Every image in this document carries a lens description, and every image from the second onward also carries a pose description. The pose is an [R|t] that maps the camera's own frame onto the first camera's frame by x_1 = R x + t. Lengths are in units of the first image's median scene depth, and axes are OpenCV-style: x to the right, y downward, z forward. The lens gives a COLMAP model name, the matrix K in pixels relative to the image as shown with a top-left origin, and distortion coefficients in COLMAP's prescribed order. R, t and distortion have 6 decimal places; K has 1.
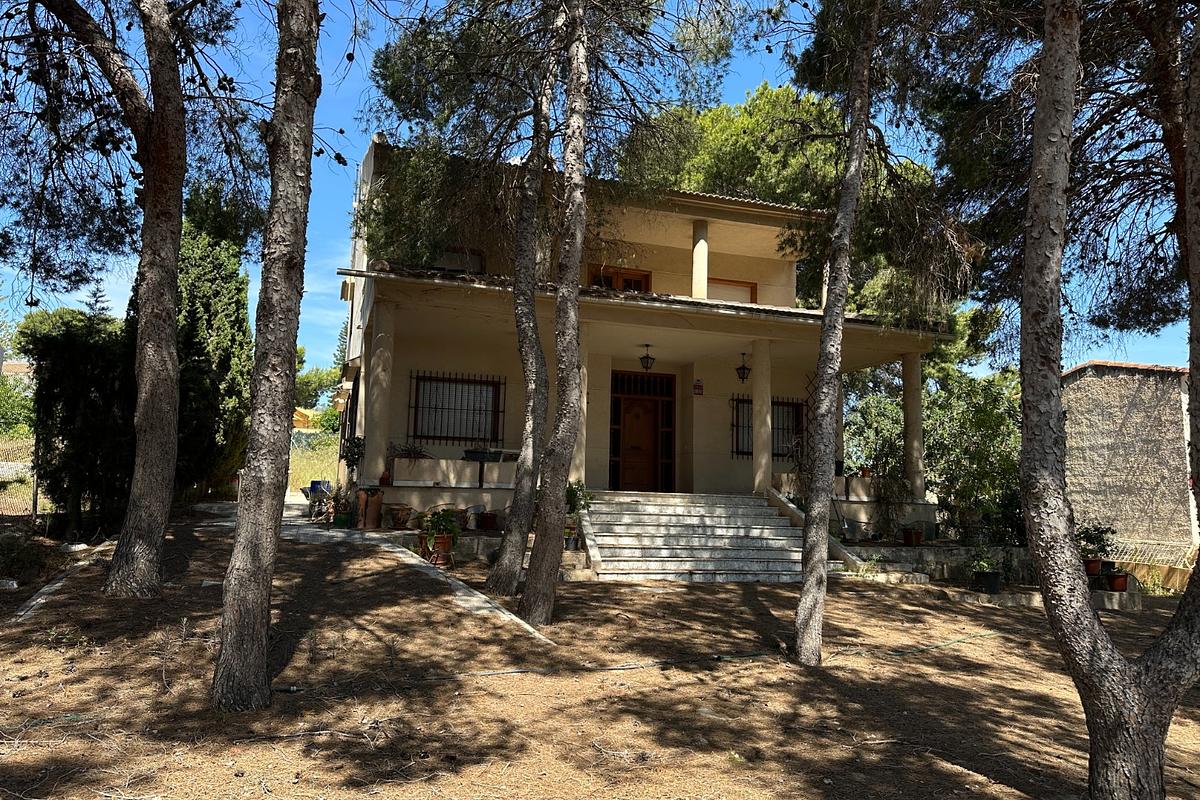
lens RADIAL K [[825.9, 0, 600.4], [0, 825.9, 400.5], [0, 0, 1]] dist [0.005151, -0.008338]
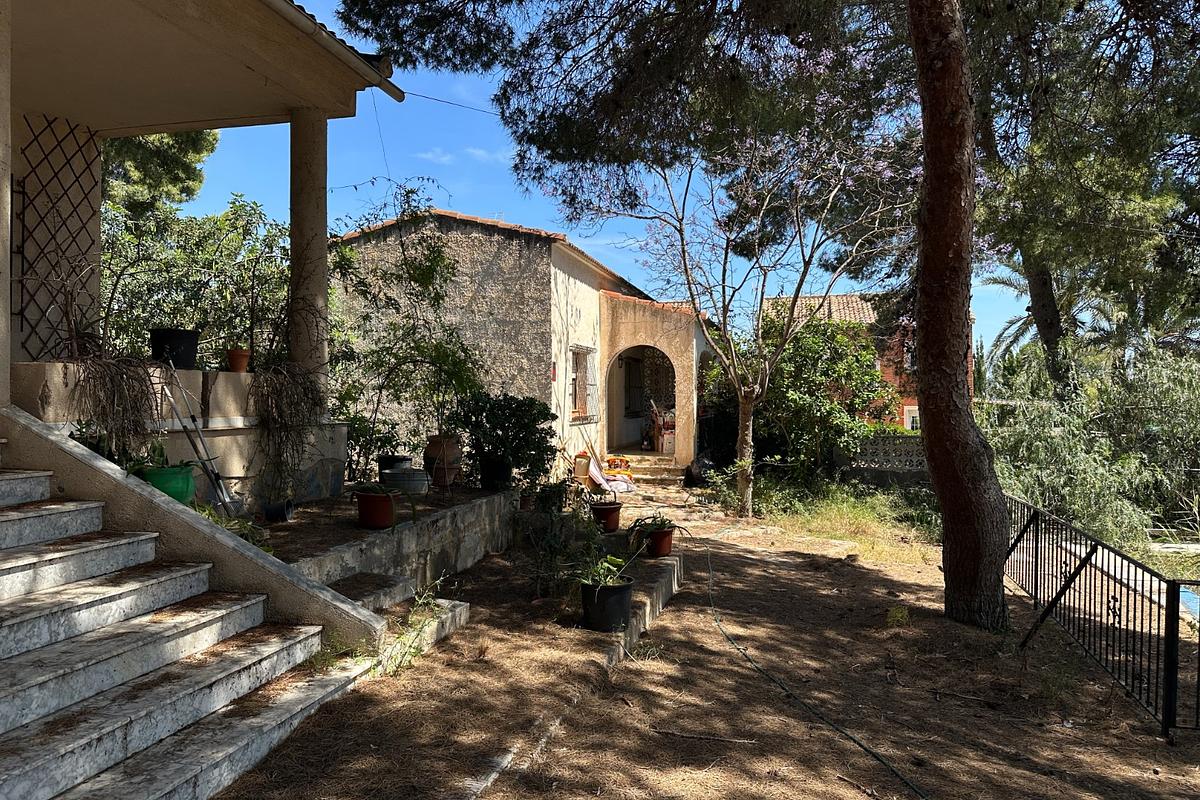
lens RADIAL K [[825.9, 0, 601.7], [0, 825.9, 403.0], [0, 0, 1]] dist [0.005151, -0.008338]
pose [[0.528783, -0.030221, 0.848219, 0.046637], [-0.100854, 0.990048, 0.098148, 0.039722], [-0.842744, -0.137445, 0.520472, 0.517111]]
